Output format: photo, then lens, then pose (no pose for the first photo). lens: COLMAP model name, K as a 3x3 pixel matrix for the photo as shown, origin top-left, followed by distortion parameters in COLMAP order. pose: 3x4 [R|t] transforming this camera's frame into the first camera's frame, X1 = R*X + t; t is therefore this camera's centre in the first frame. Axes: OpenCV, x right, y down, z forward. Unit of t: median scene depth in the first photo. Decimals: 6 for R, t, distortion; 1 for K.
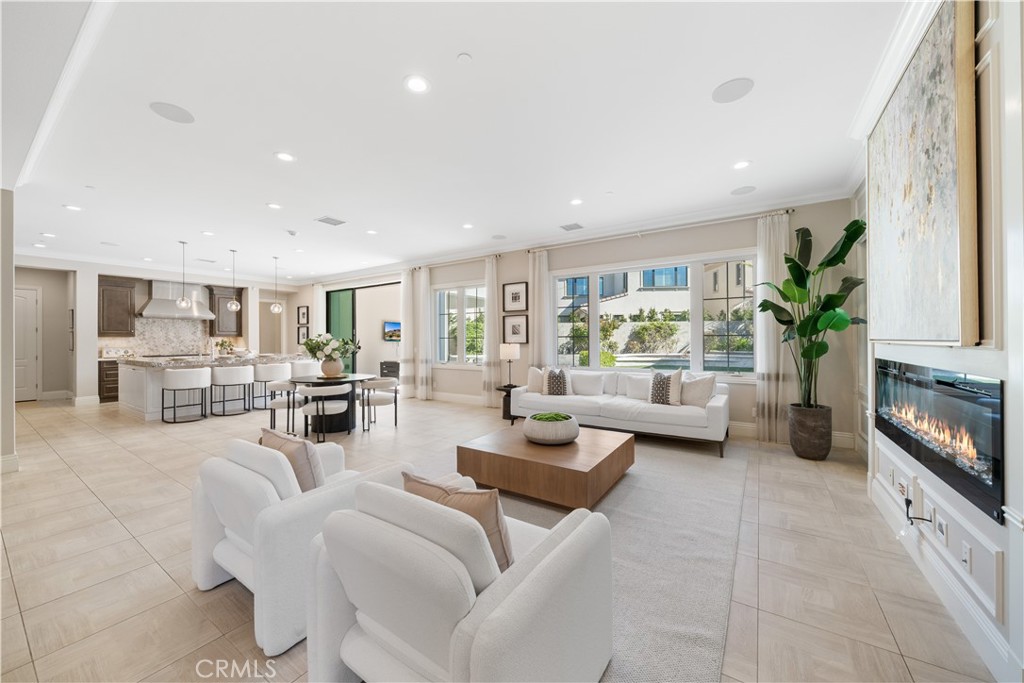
lens RADIAL K [[377.3, 0, 508.8], [0, 377.3, 337.1], [0, 0, 1]] dist [0.000505, 0.000095]
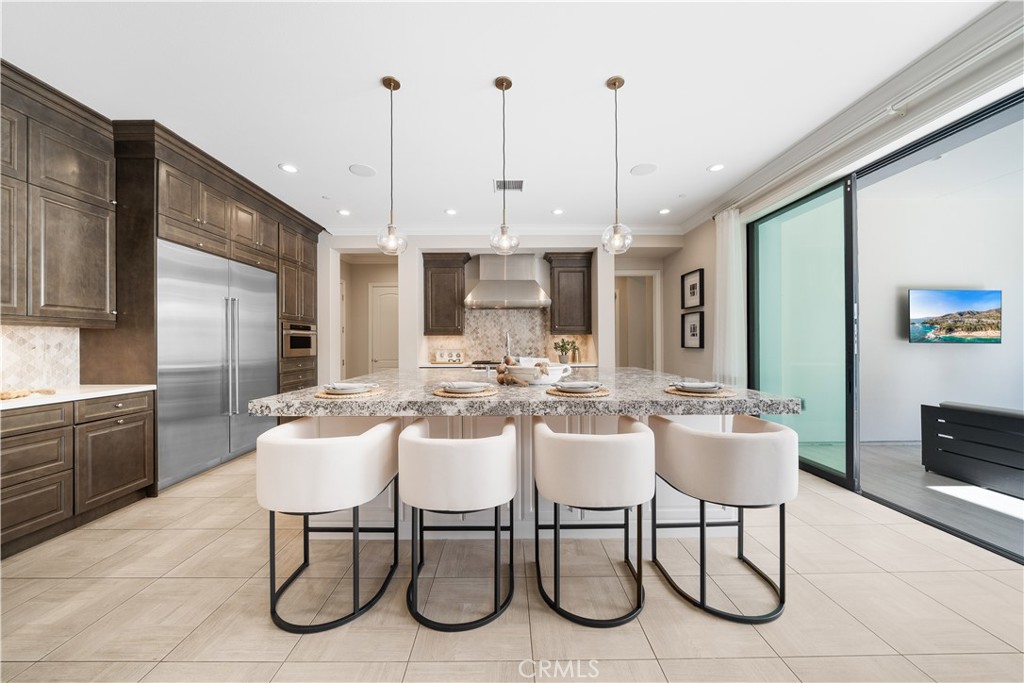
lens RADIAL K [[356.2, 0, 506.4], [0, 356.2, 339.1], [0, 0, 1]] dist [-0.001356, -0.000067]
pose [[0.557081, -0.005977, -0.830437, -0.432604], [0.004204, 0.999982, -0.004378, 0.011917], [0.830448, -0.001052, 0.557096, 0.792837]]
